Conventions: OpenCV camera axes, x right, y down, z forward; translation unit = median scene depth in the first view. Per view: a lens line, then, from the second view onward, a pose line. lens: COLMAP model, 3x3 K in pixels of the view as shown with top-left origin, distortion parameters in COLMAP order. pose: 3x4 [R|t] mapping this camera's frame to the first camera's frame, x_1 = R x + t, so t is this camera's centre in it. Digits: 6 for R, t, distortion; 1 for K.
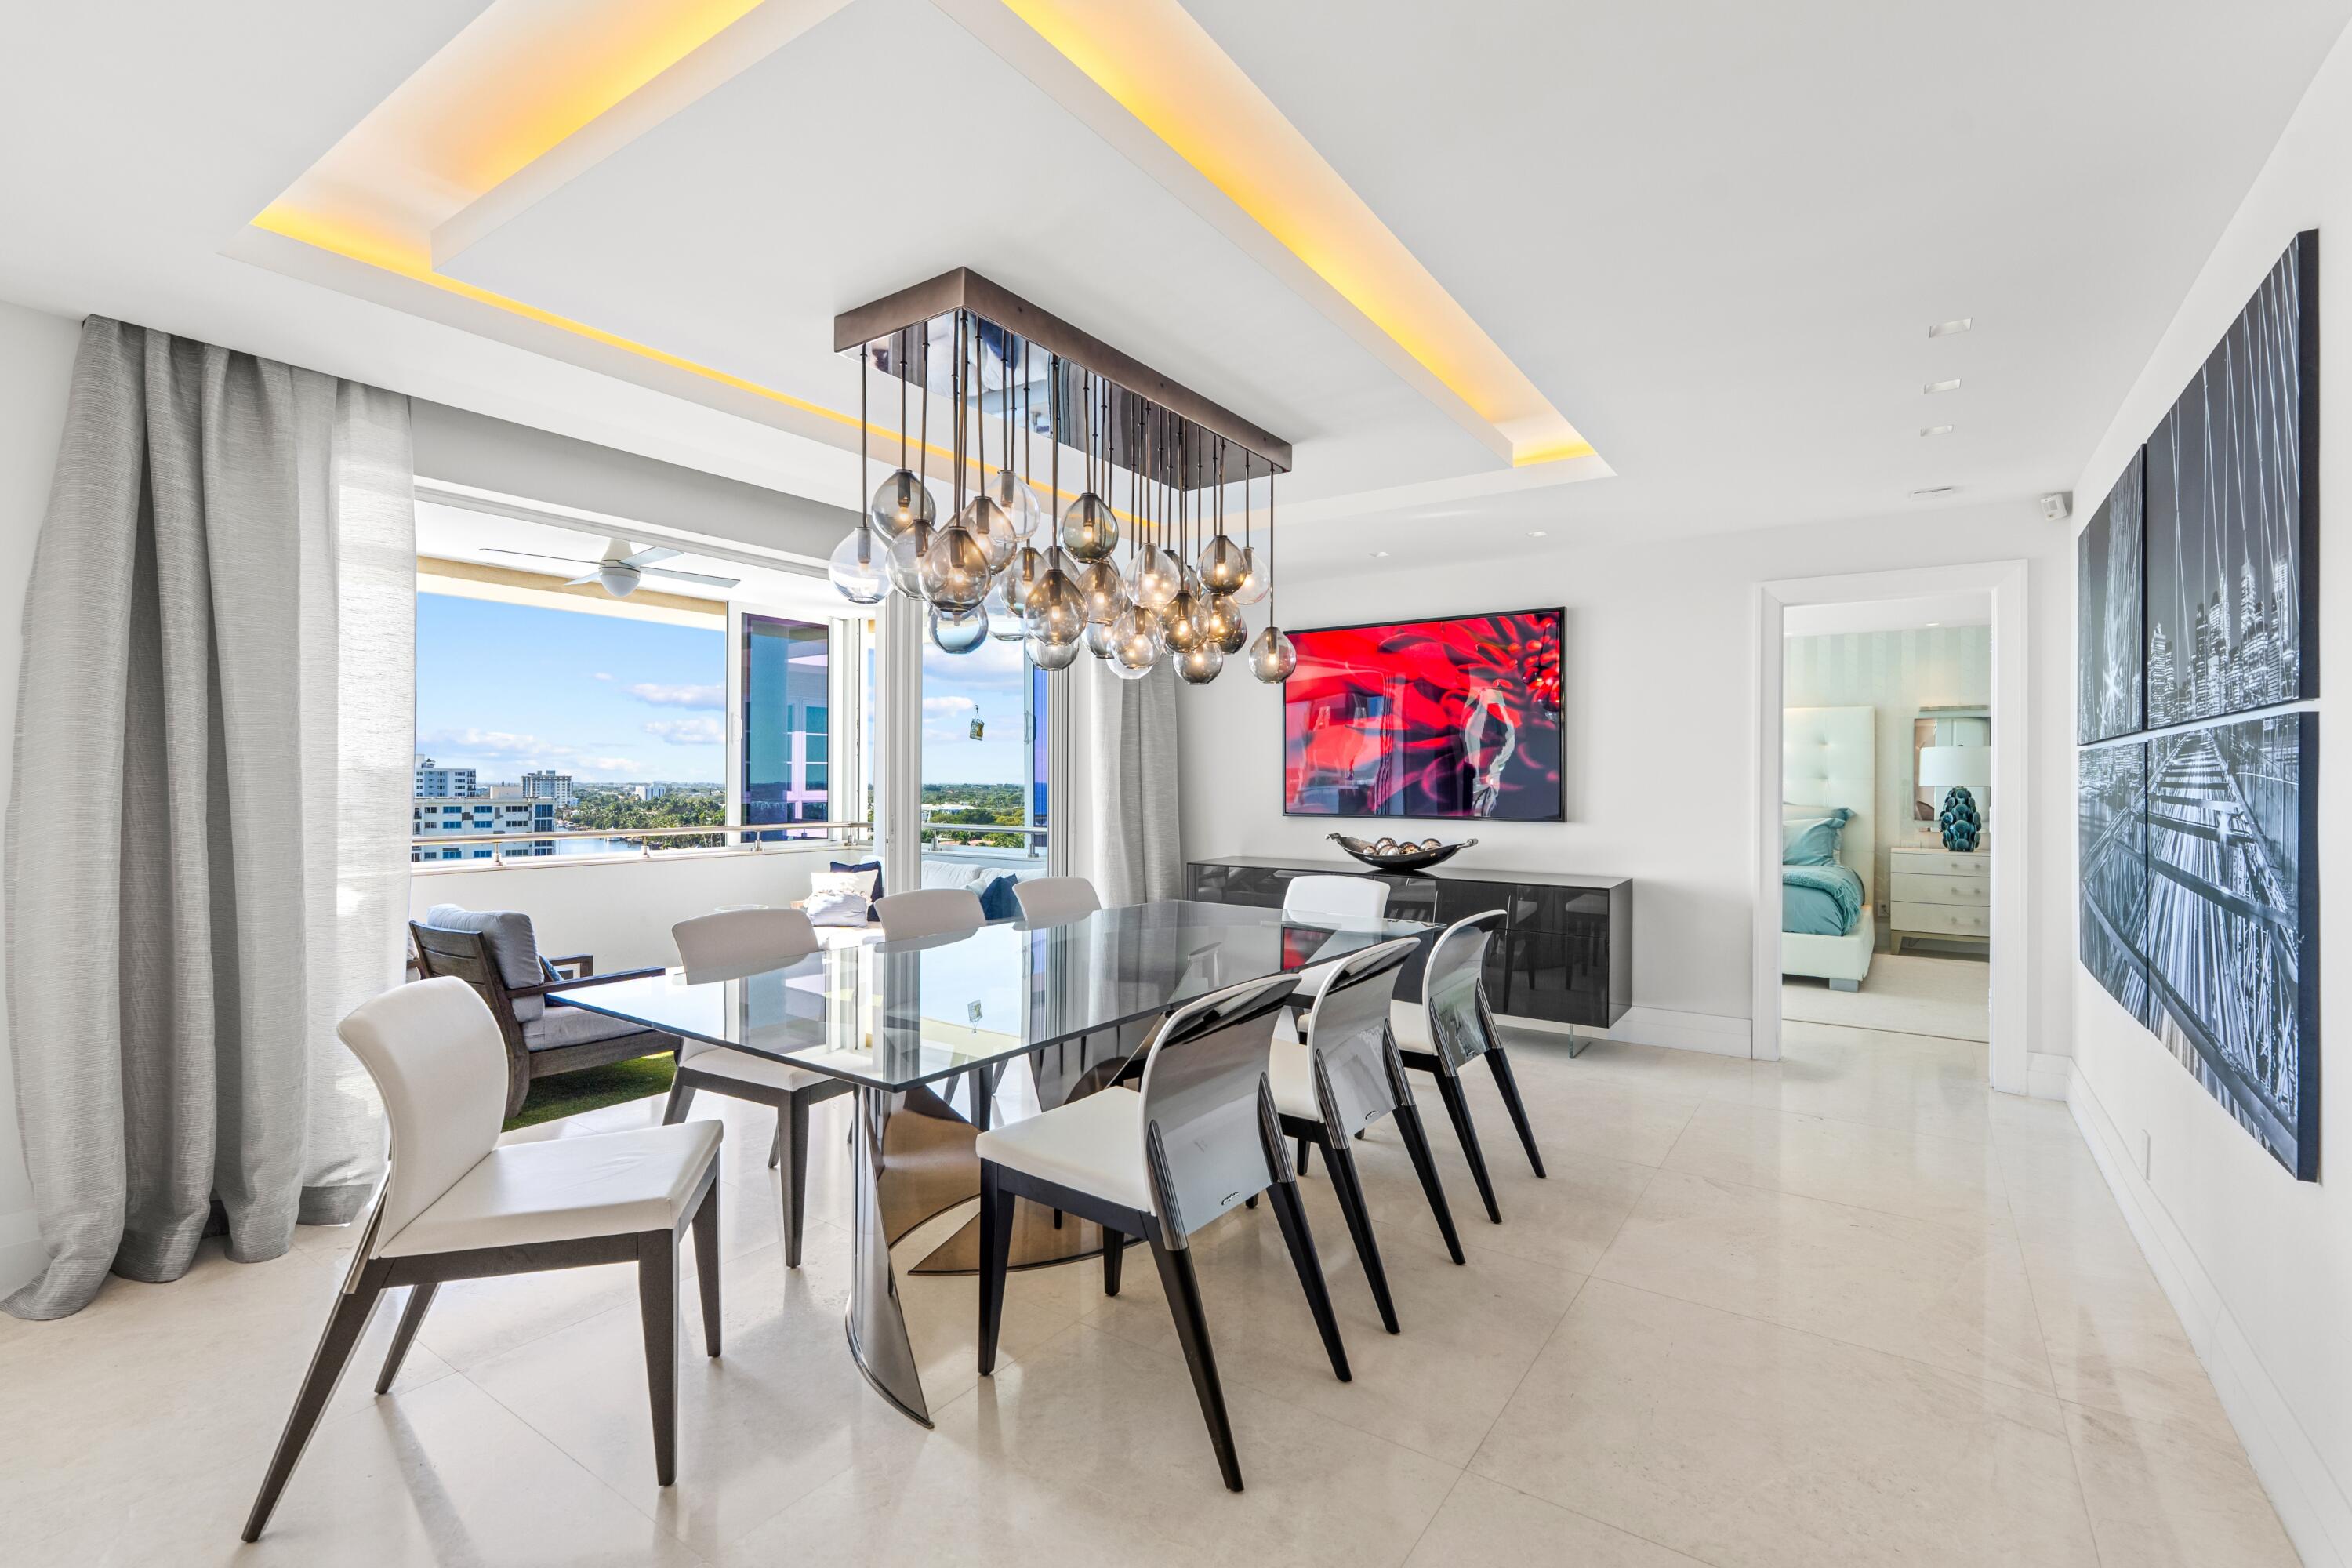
lens RADIAL K [[1057.5, 0, 1185.2], [0, 1057.5, 785.1], [0, 0, 1]] dist [-0.007445, -0.000324]
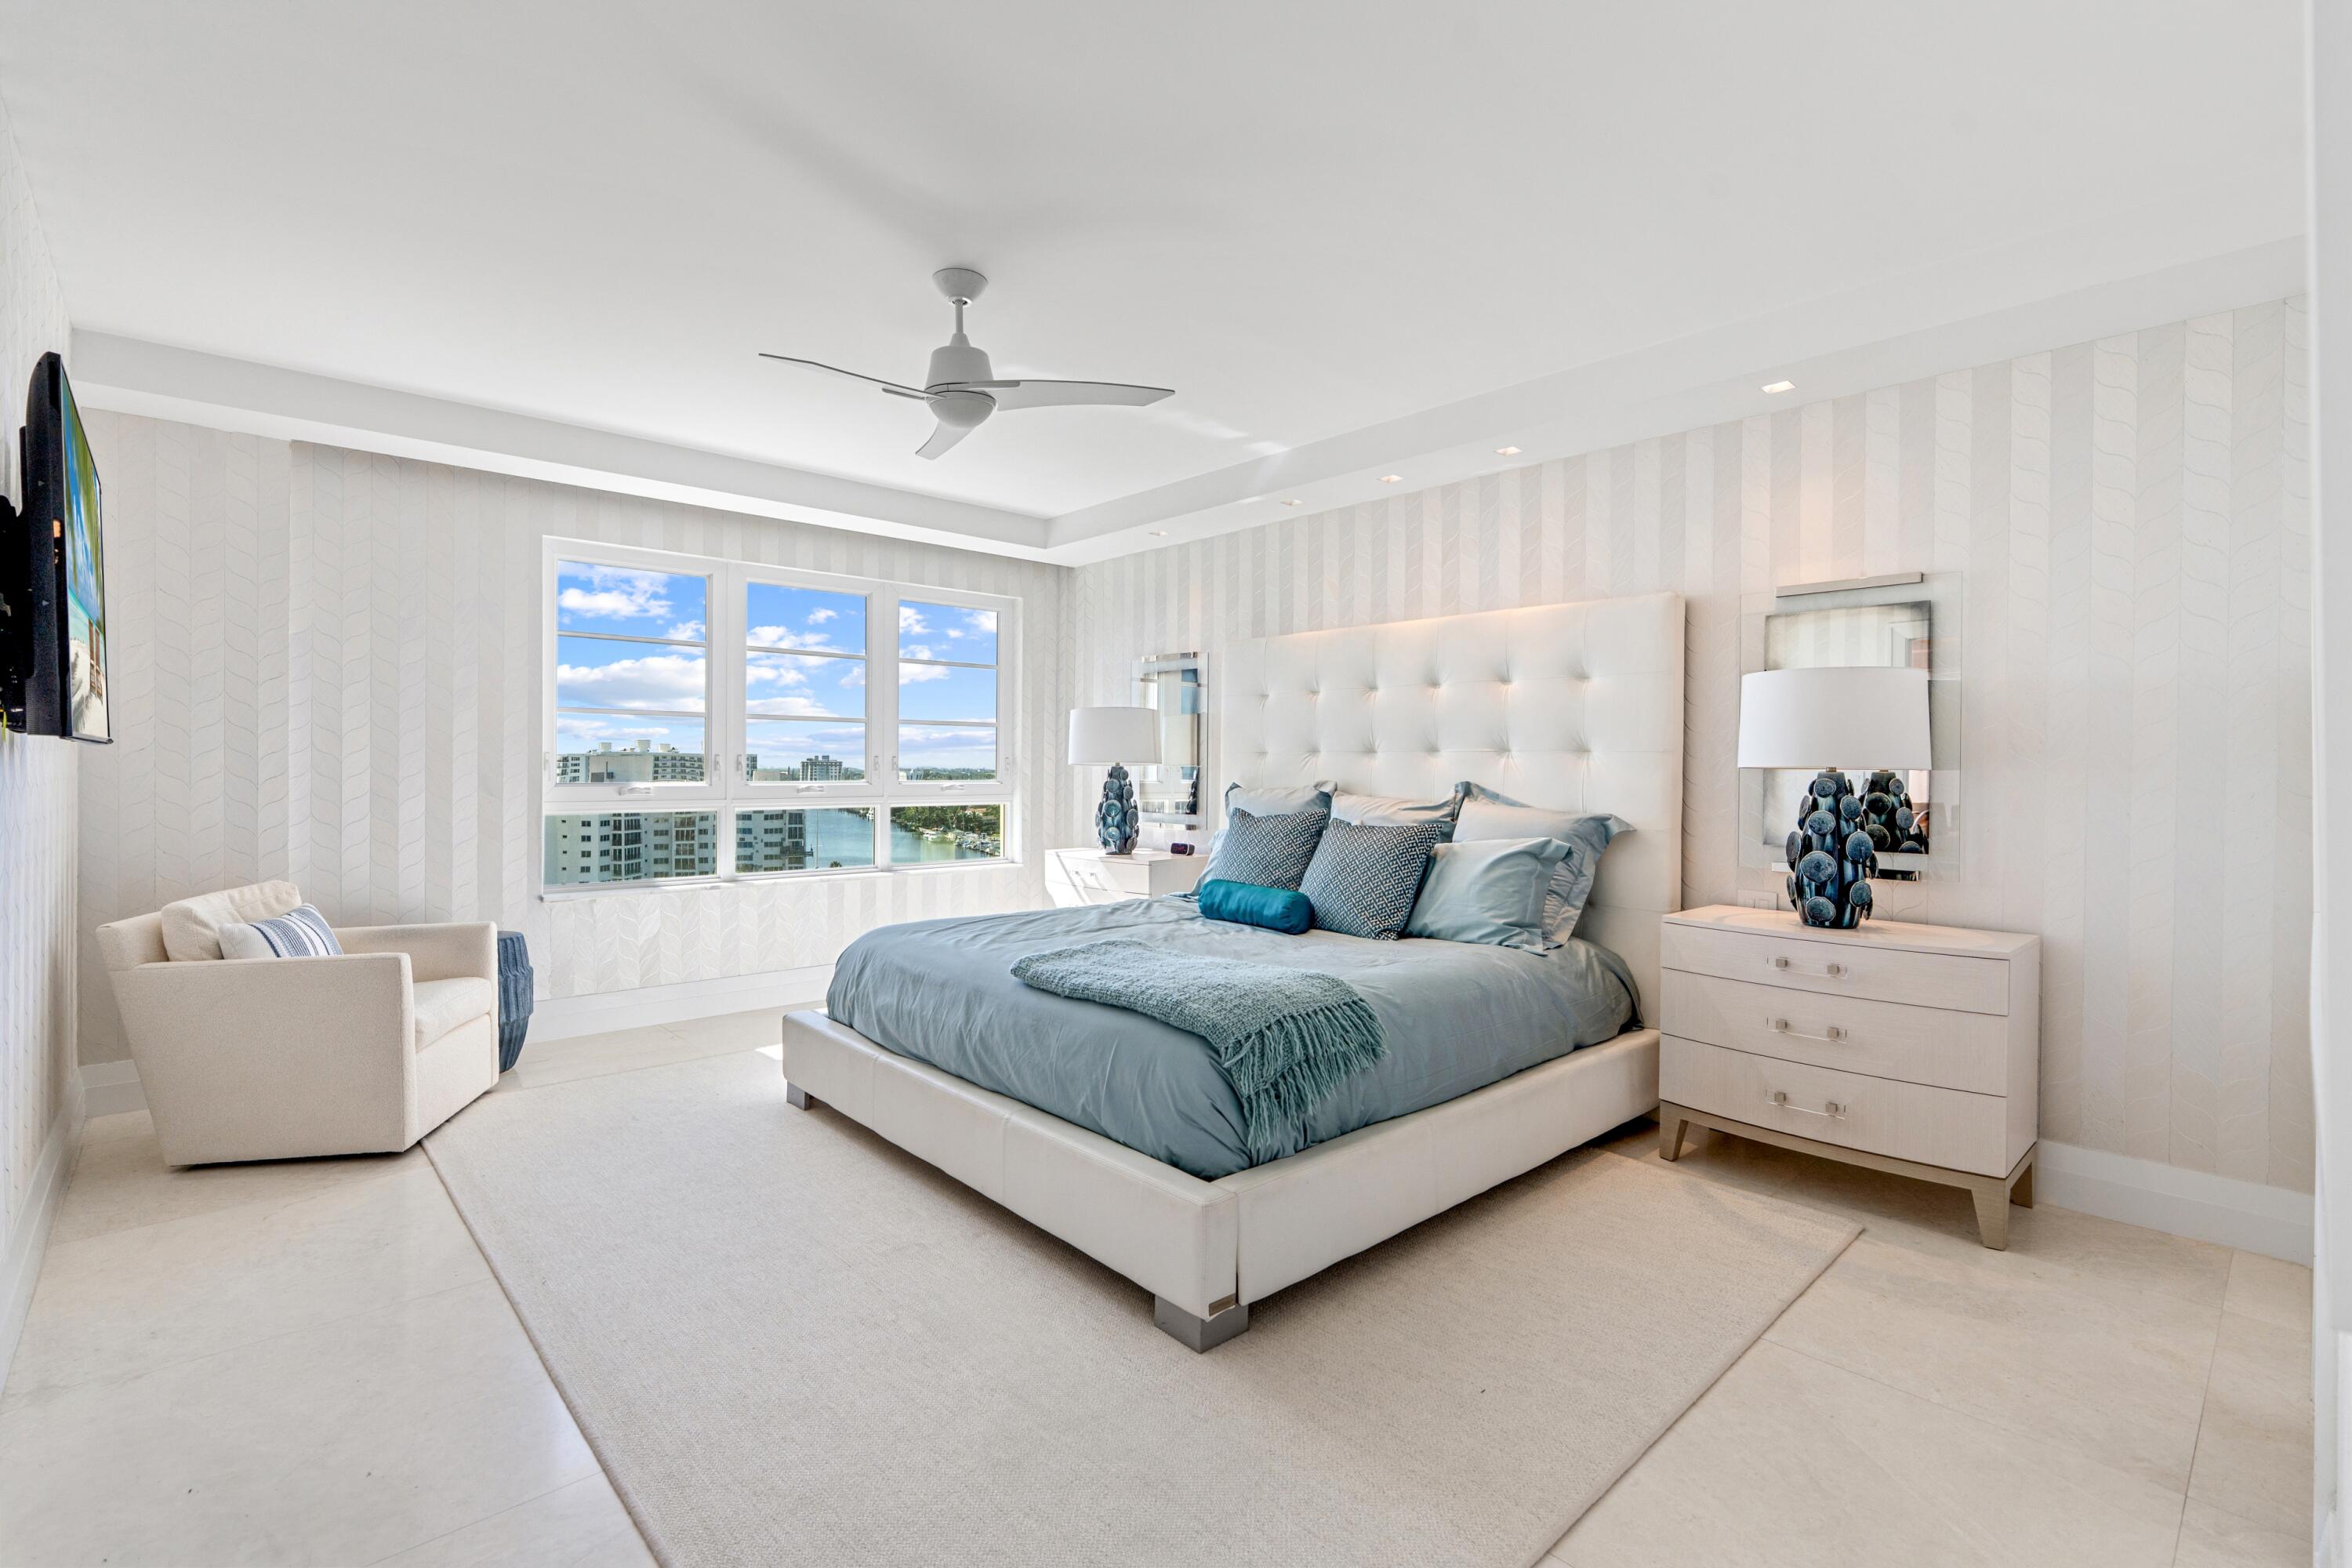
lens RADIAL K [[1063.6, 0, 1174.8], [0, 1063.6, 794.3], [0, 0, 1]] dist [-0.000204, 0.000037]
pose [[0.973908, 0.009222, -0.226757, 0.681561], [-0.004361, 0.999750, 0.021929, 0.003876], [0.226902, -0.020368, 0.973704, 0.630126]]
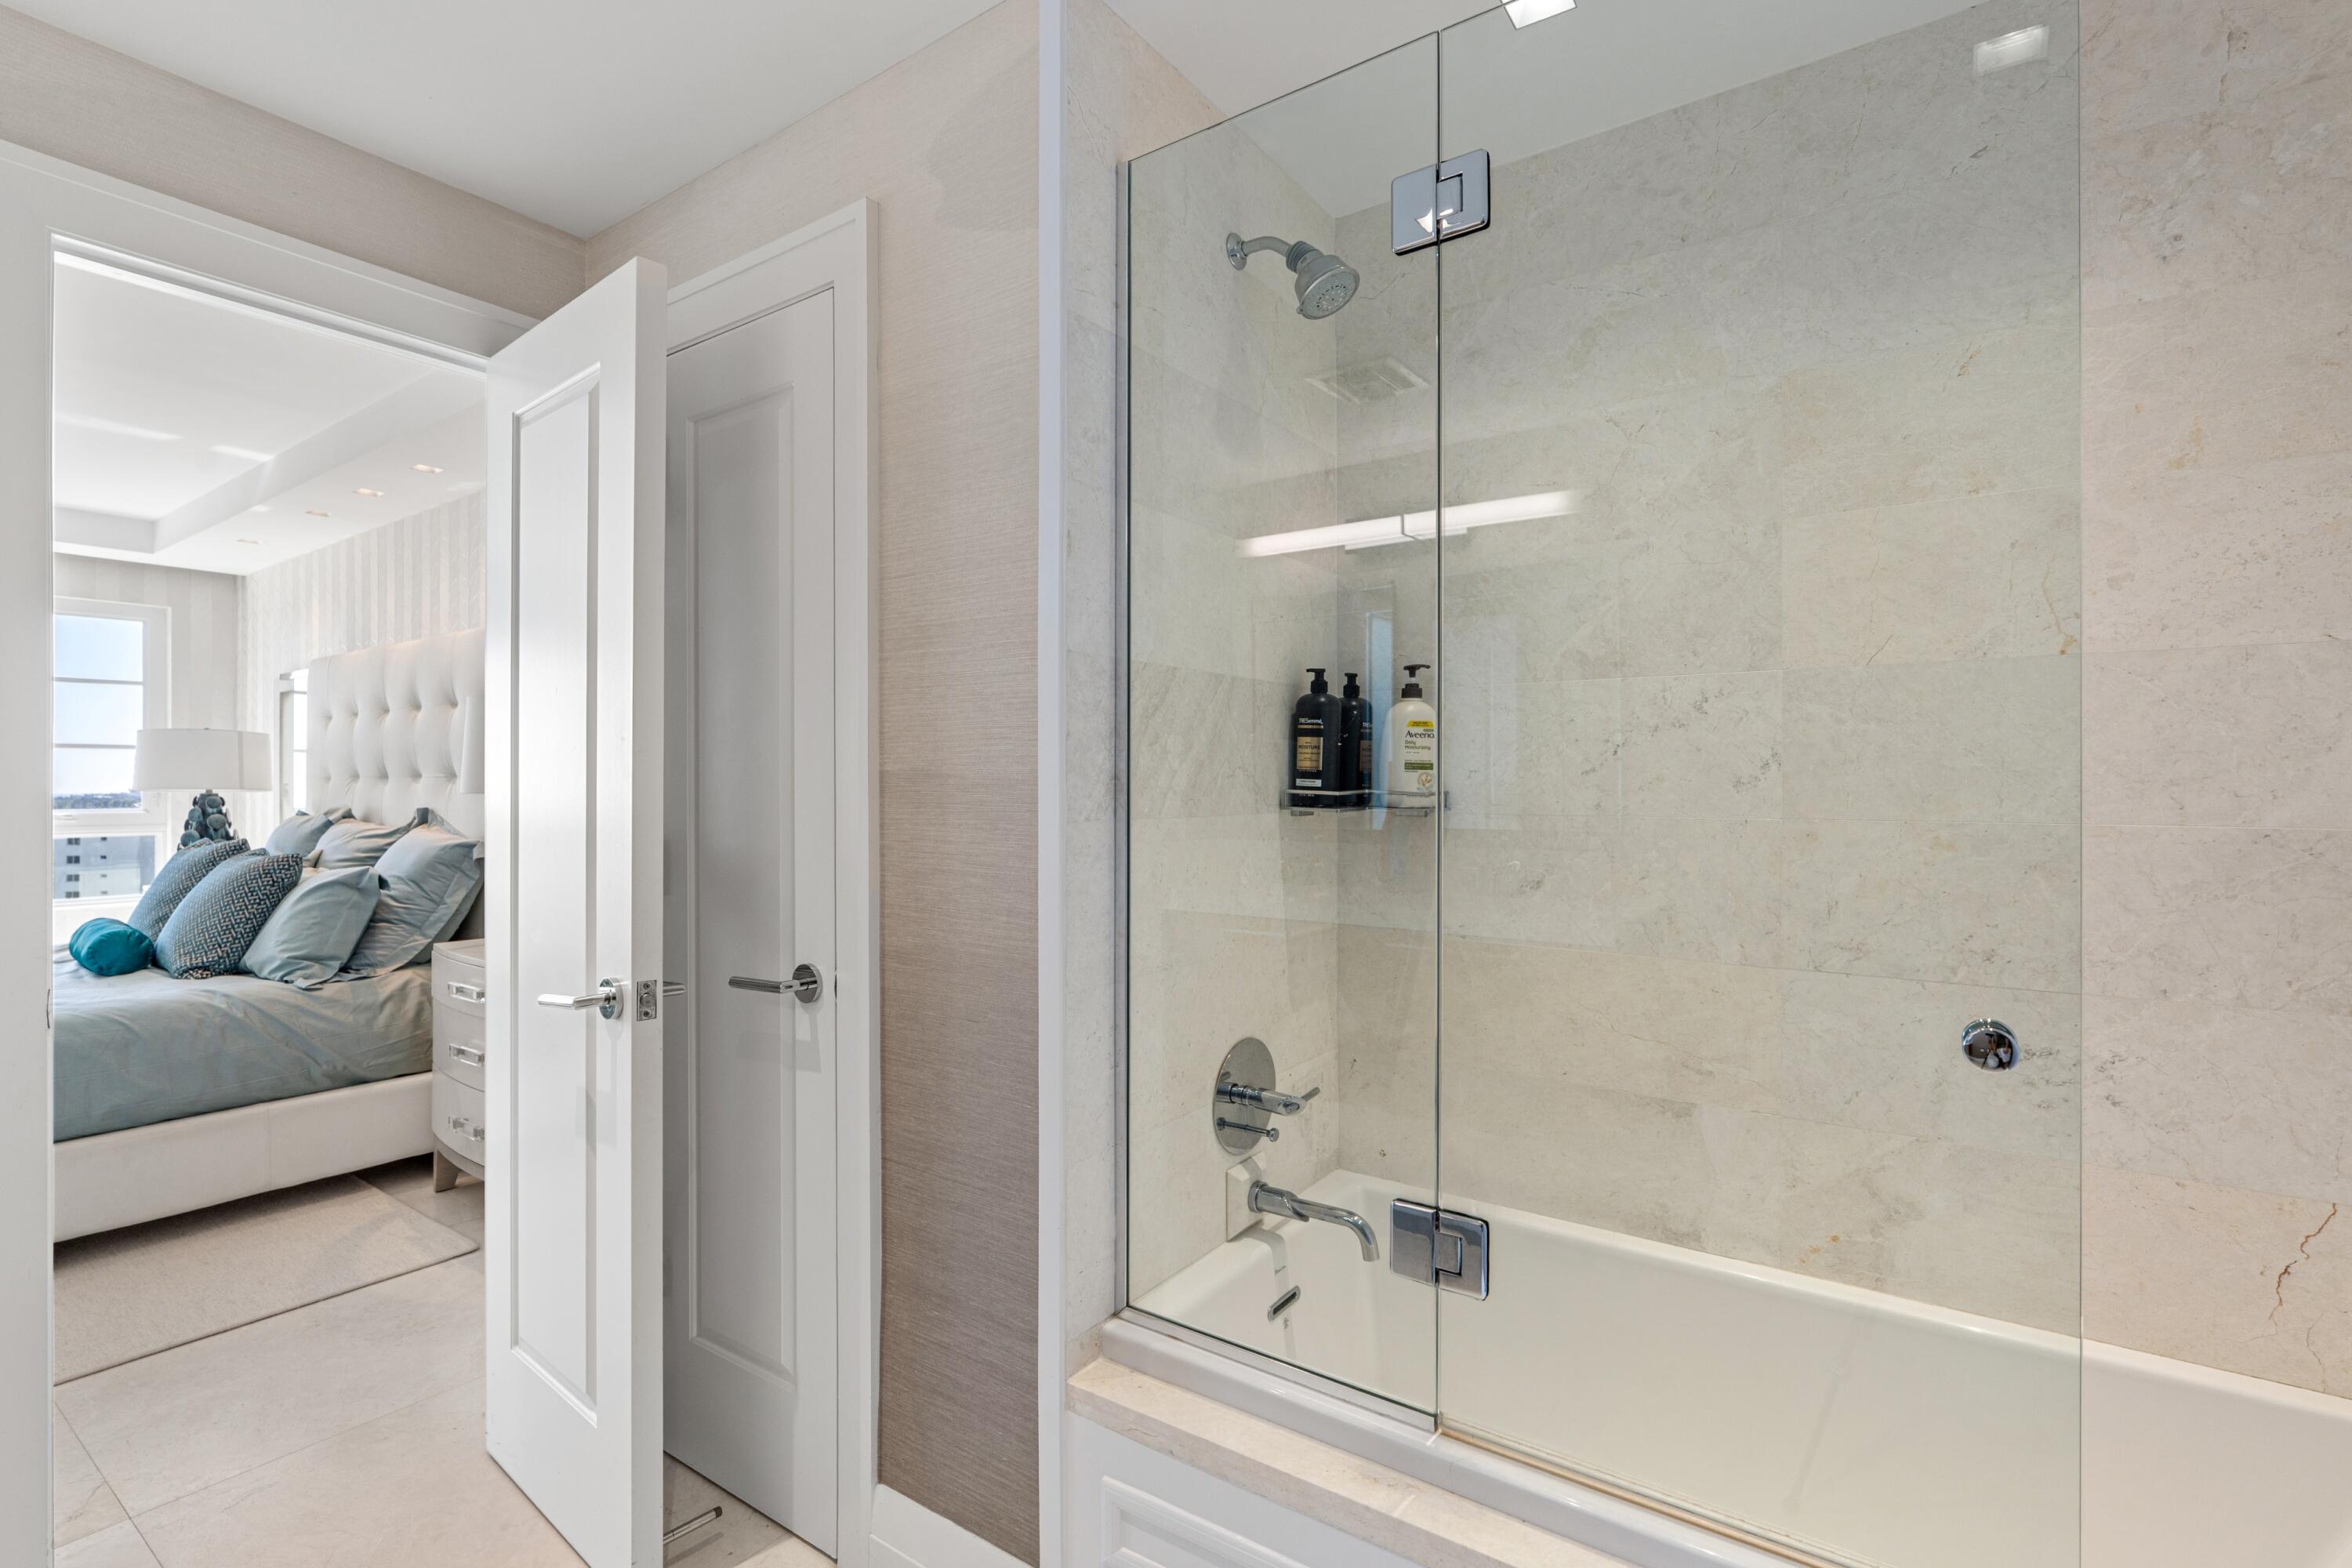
lens RADIAL K [[1040.3, 0, 1164.7], [0, 1040.3, 787.5], [0, 0, 1]] dist [-0.001954, -0.000026]
pose [[0.999992, -0.002022, 0.003516, 1.151649], [0.002021, 0.999998, 0.000287, -0.002038], [-0.003517, -0.000280, 0.999994, 0.681779]]
